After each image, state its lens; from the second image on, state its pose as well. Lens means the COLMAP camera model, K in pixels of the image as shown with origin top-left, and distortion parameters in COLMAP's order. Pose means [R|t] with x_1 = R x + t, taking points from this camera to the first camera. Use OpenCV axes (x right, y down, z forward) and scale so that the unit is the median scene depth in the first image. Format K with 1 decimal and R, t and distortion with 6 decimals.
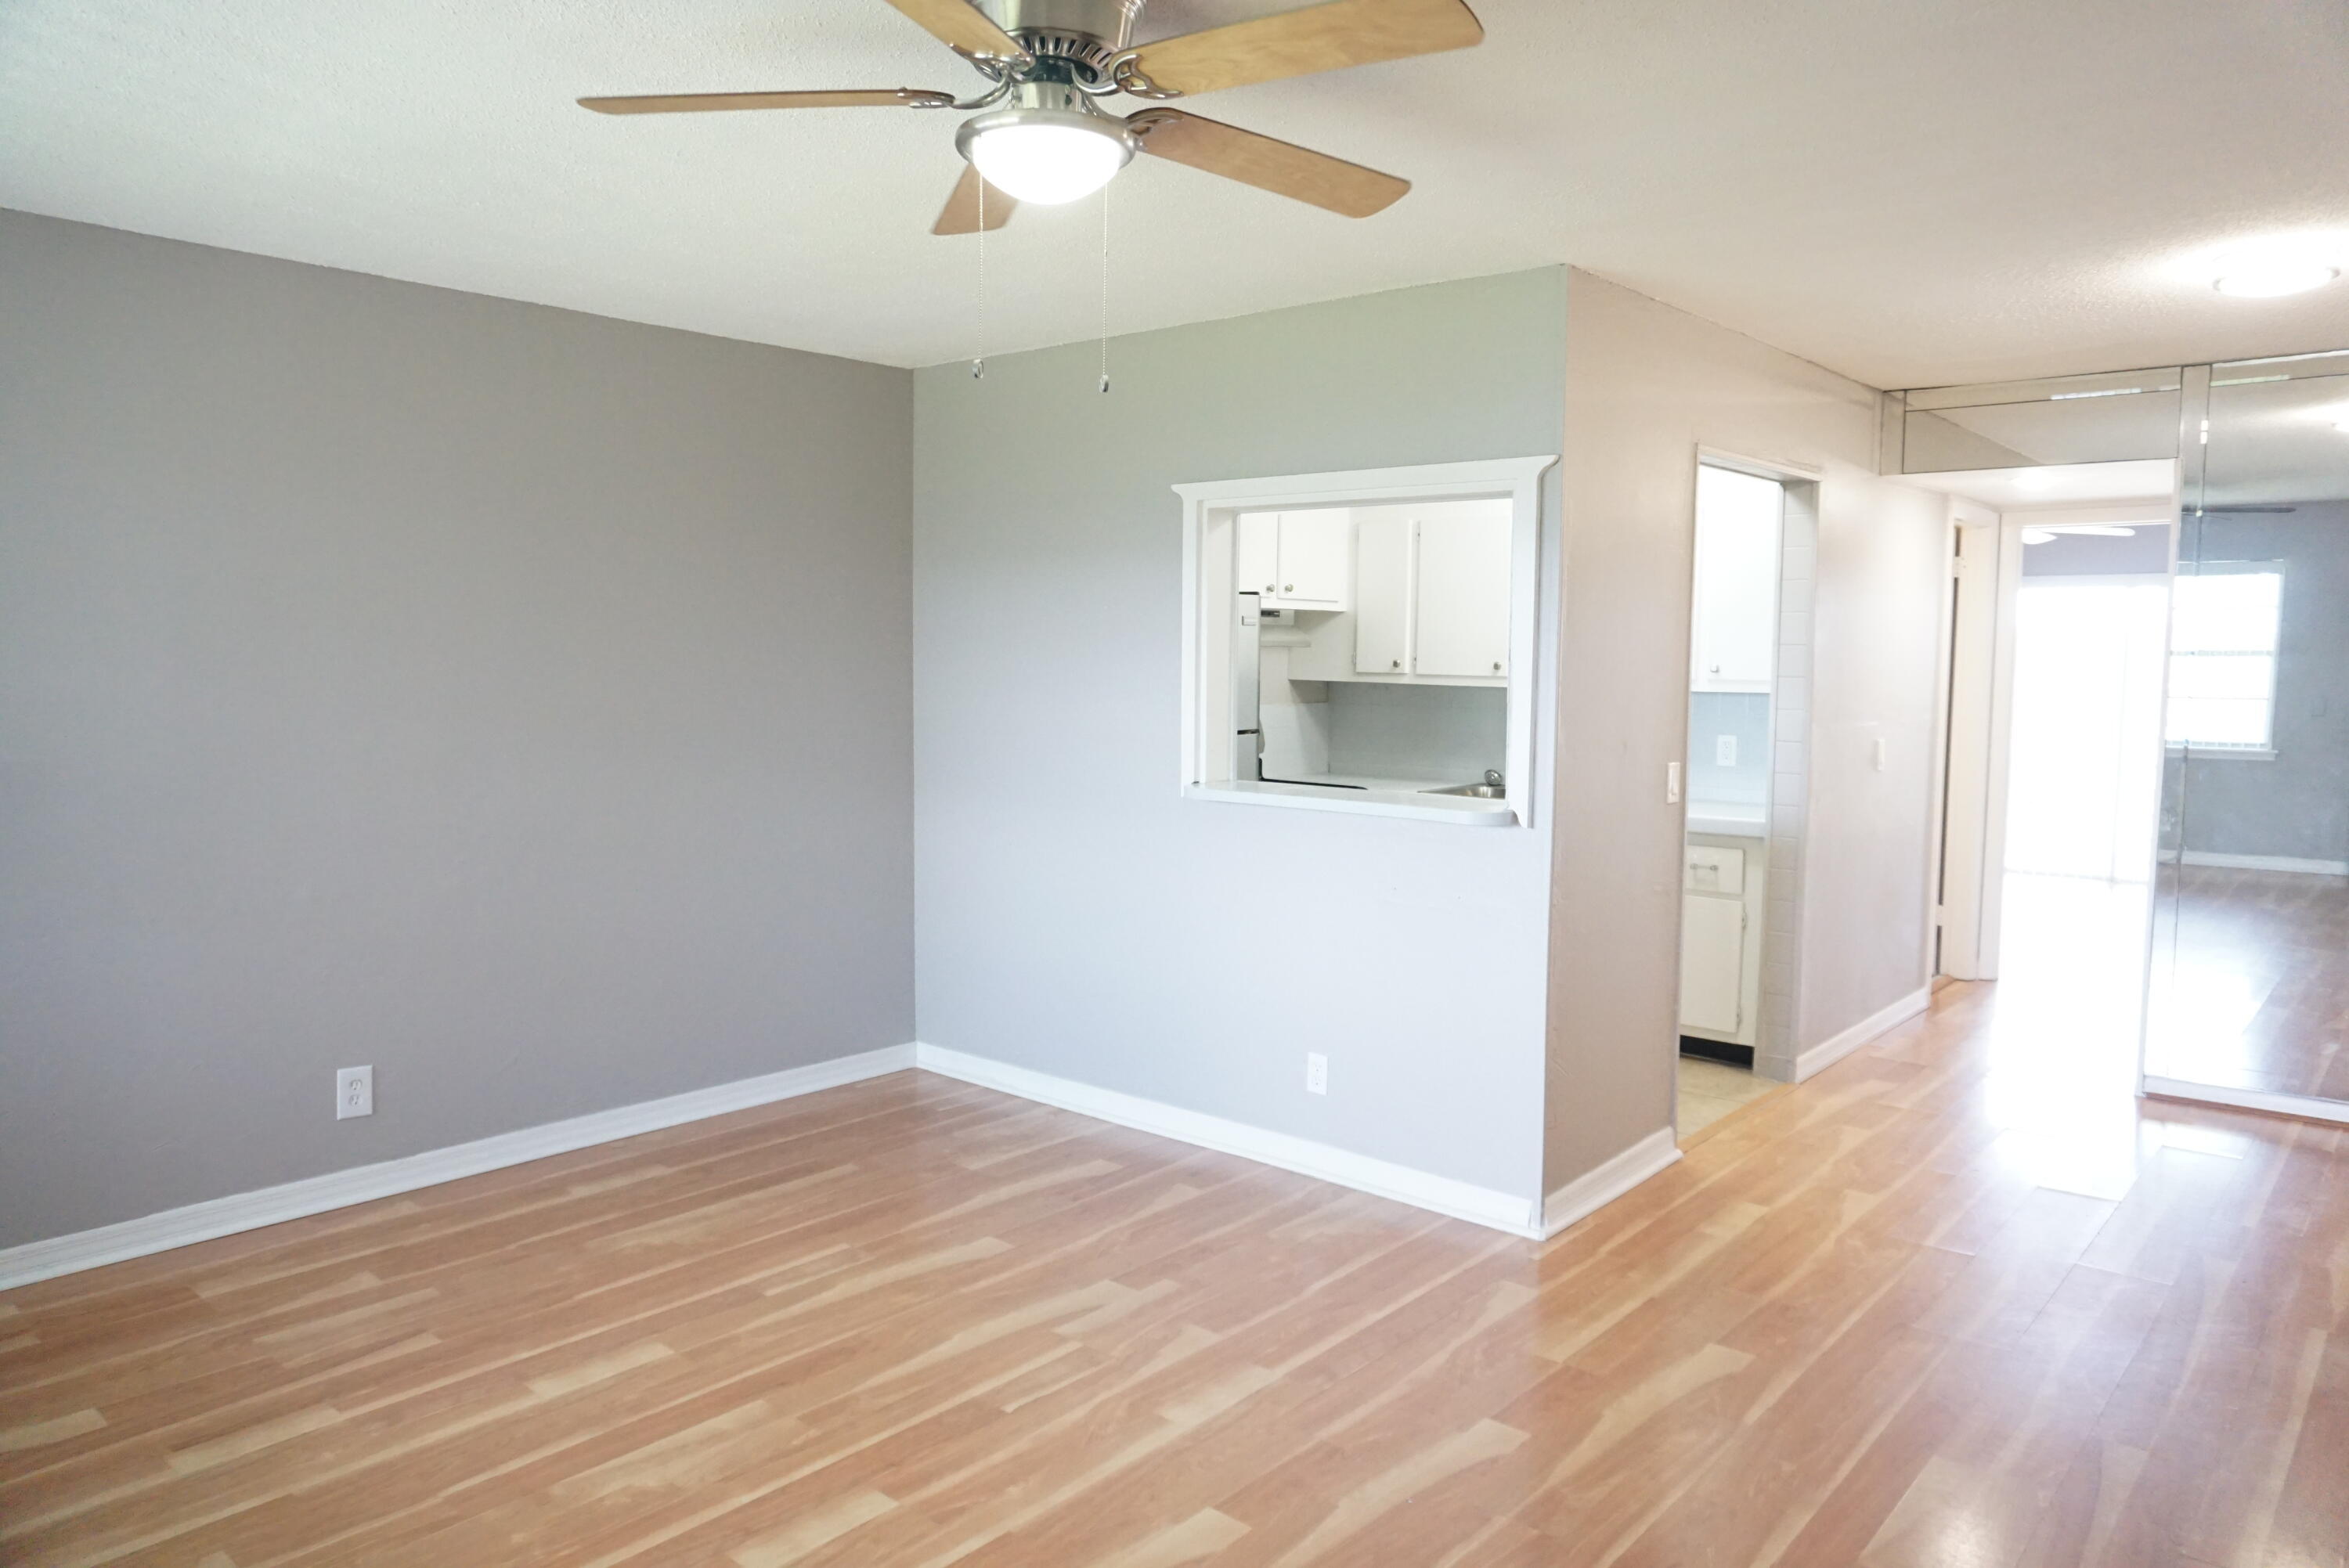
lens RADIAL K [[1574.4, 0, 1193.7], [0, 1574.4, 782.1], [0, 0, 1]] dist [-0.009478, 0.005872]
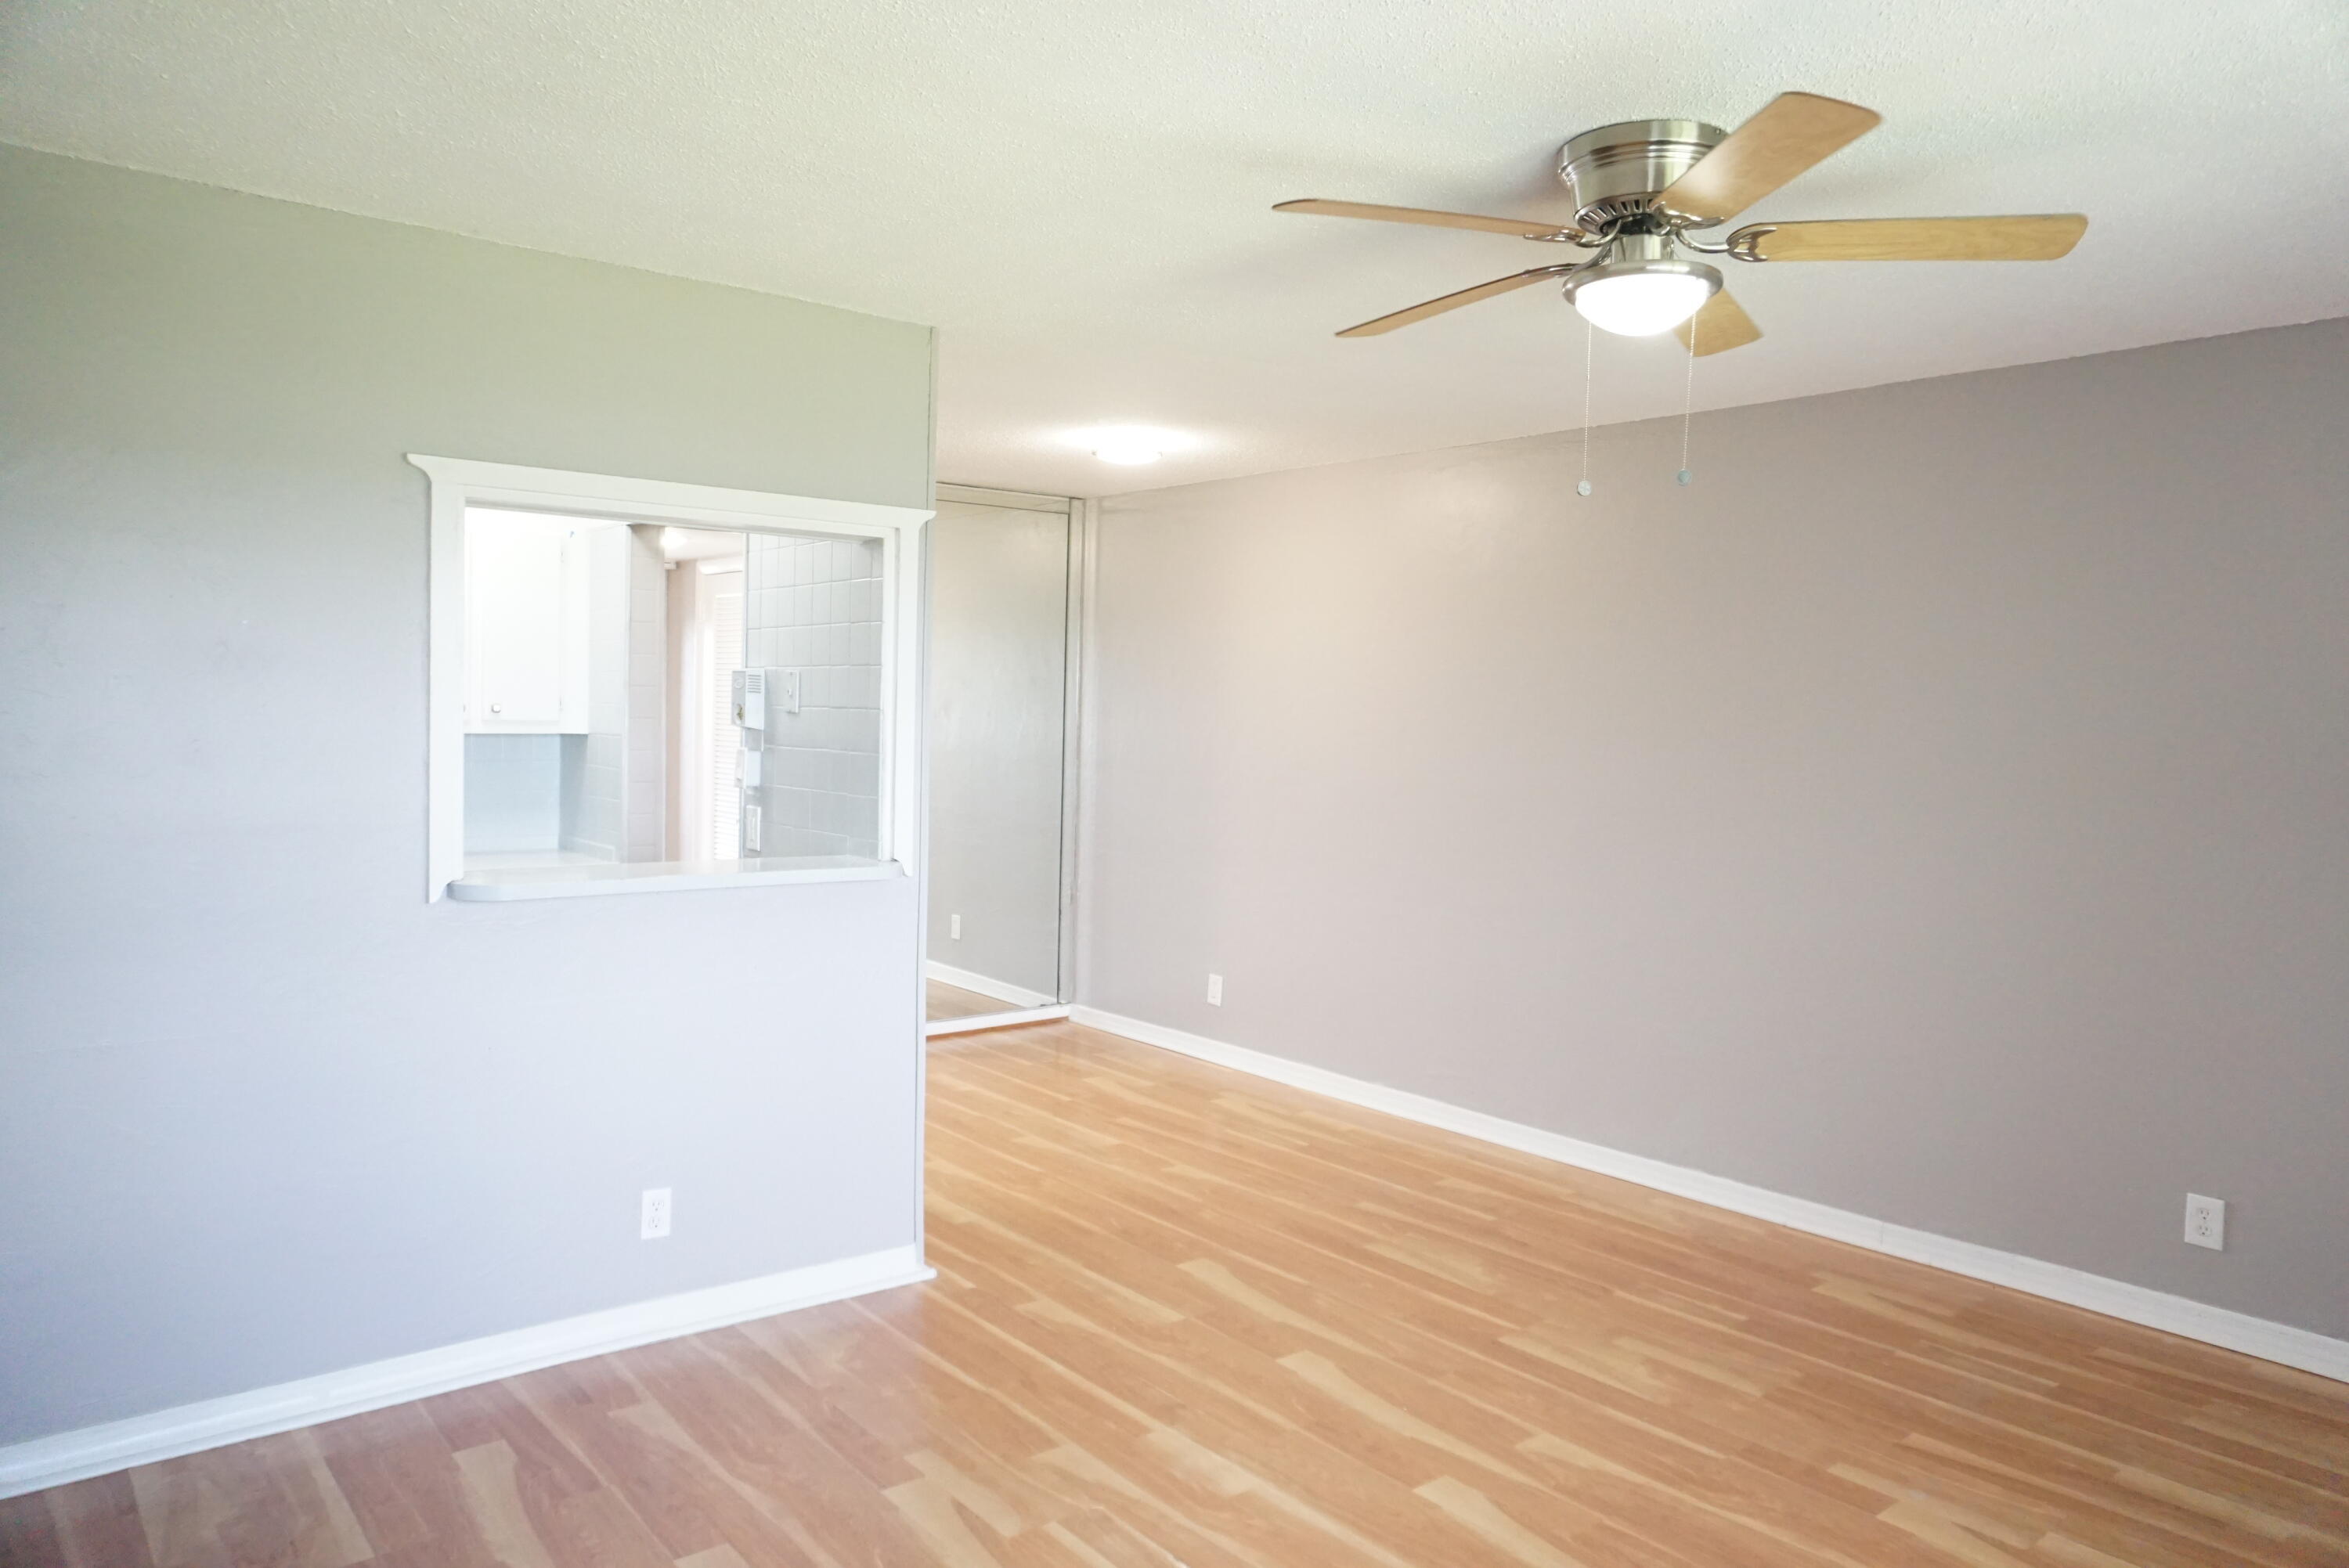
lens RADIAL K [[1574.4, 0, 1183.8], [0, 1574.4, 791.1], [0, 0, 1]] dist [-0.009478, 0.005872]
pose [[0.164598, -0.044723, 0.985346, -0.790164], [0.062034, 0.997463, 0.034910, -0.048864], [-0.984408, 0.055379, 0.166954, 0.706543]]
